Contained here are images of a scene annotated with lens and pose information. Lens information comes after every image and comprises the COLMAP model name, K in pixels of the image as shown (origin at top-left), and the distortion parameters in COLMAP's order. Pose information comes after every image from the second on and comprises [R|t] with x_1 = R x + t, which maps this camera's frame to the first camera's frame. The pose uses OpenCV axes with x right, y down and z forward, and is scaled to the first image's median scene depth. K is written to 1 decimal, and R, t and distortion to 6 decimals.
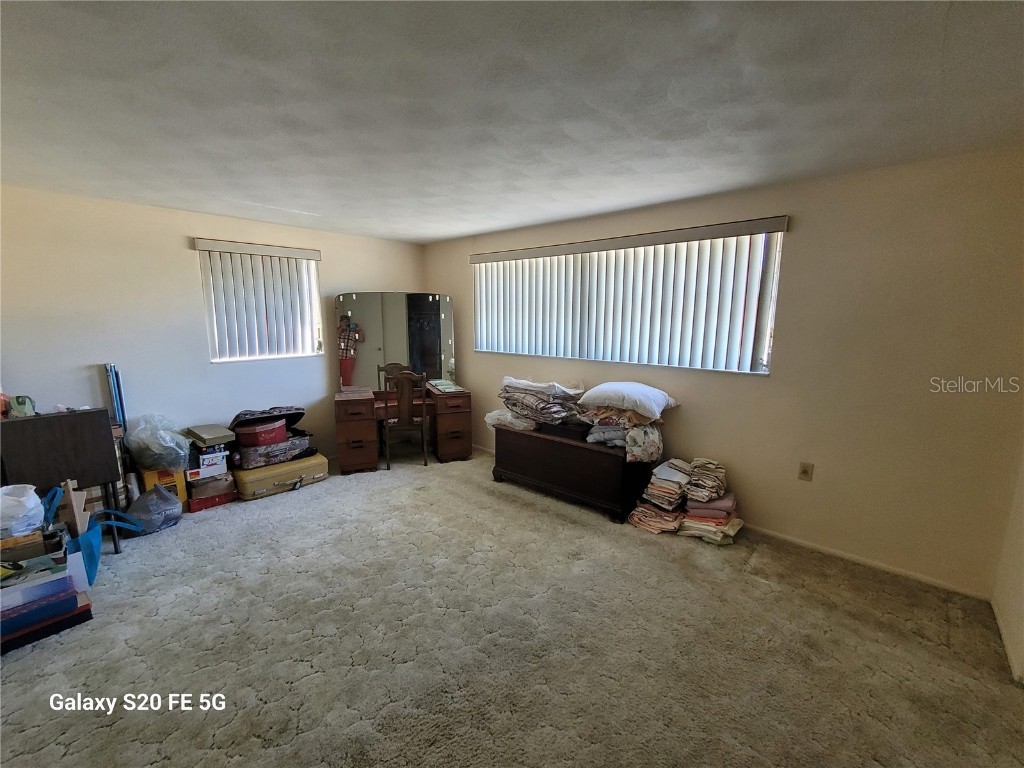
lens RADIAL K [[431.7, 0, 514.2], [0, 431.7, 388.1], [0, 0, 1]] dist [0.001630, -0.000986]
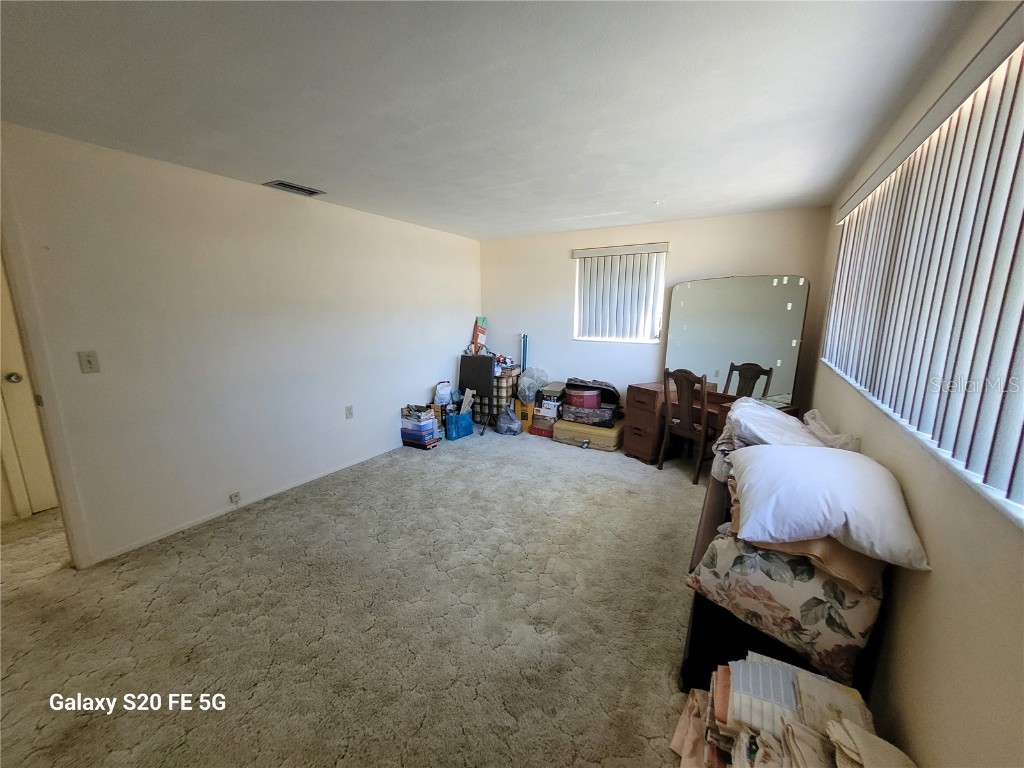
lens RADIAL K [[404.1, 0, 513.3], [0, 404.1, 383.2], [0, 0, 1]] dist [-0.003712, -0.000070]
pose [[0.190092, 0.179625, -0.965194, 0.543428], [-0.168049, 0.974564, 0.148272, -0.082713], [0.967277, 0.134014, 0.215443, 0.556907]]
